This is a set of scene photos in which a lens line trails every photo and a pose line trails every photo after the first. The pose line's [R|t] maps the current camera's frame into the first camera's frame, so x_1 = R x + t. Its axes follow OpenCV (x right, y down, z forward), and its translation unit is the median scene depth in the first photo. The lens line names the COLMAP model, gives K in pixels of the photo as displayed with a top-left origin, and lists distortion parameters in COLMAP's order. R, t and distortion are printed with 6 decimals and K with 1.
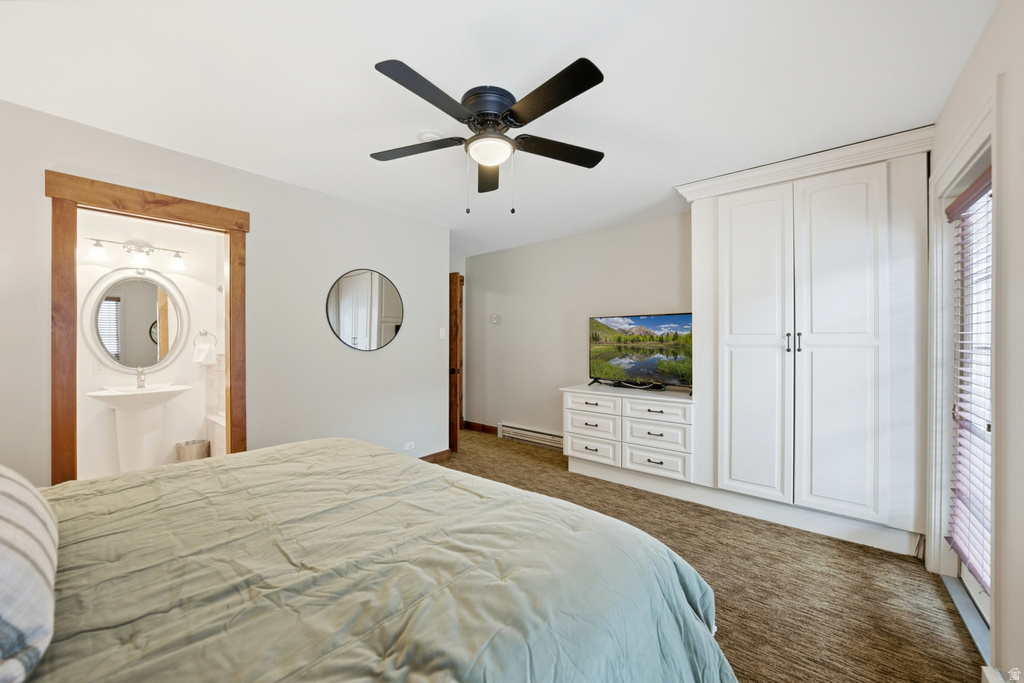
lens RADIAL K [[383.0, 0, 510.0], [0, 383.0, 338.8], [0, 0, 1]] dist [-0.001705, 0.000464]
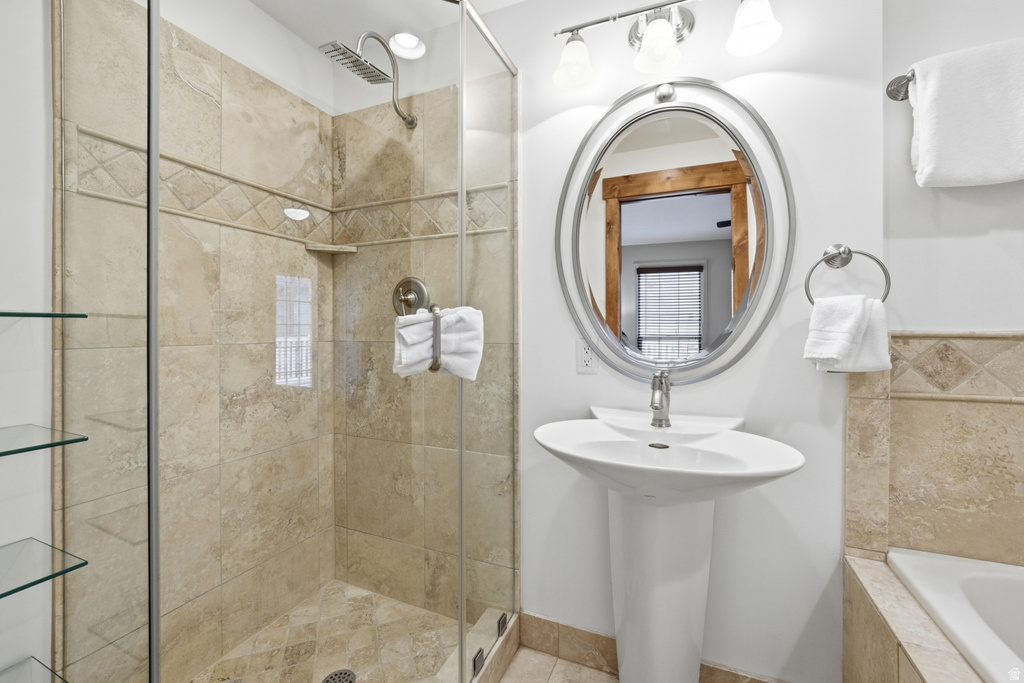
lens RADIAL K [[408.6, 0, 525.6], [0, 408.6, 334.5], [0, 0, 1]] dist [-0.010550, 0.001591]
pose [[0.296883, -0.000597, -0.954914, -0.617768], [-0.001933, 0.999997, -0.001226, 0.045641], [0.954912, 0.002210, 0.296881, 0.732846]]
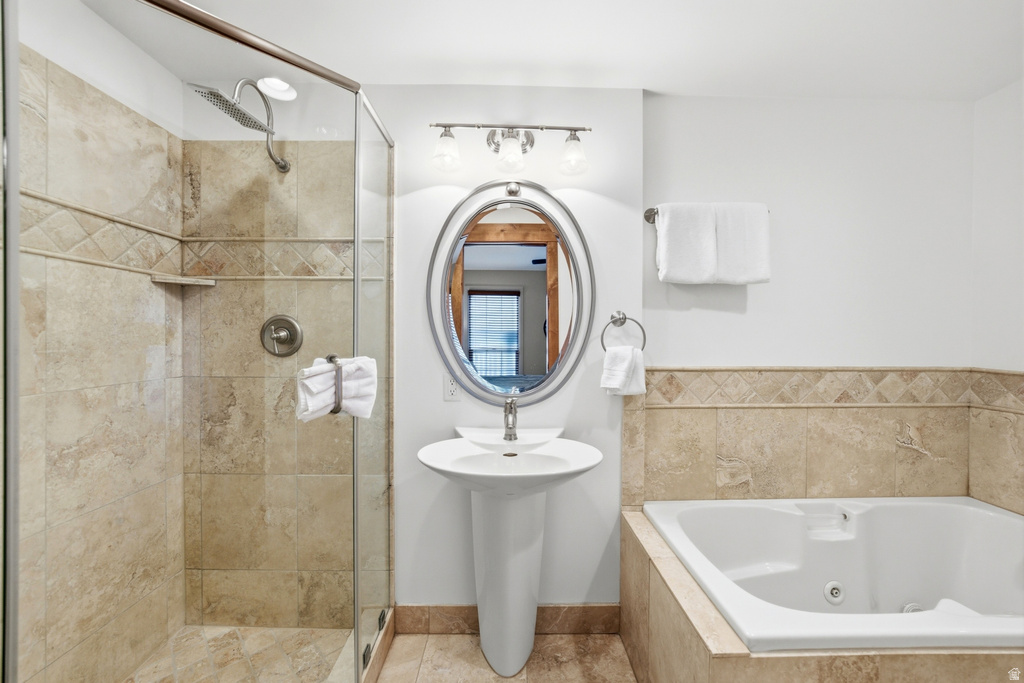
lens RADIAL K [[375.5, 0, 512.4], [0, 375.5, 342.6], [0, 0, 1]] dist [-0.015115, 0.003793]
pose [[0.648417, 0.005462, -0.761266, -0.587292], [-0.005839, 0.999981, 0.002202, 0.012055], [0.761263, 0.003017, 0.648436, 0.669891]]
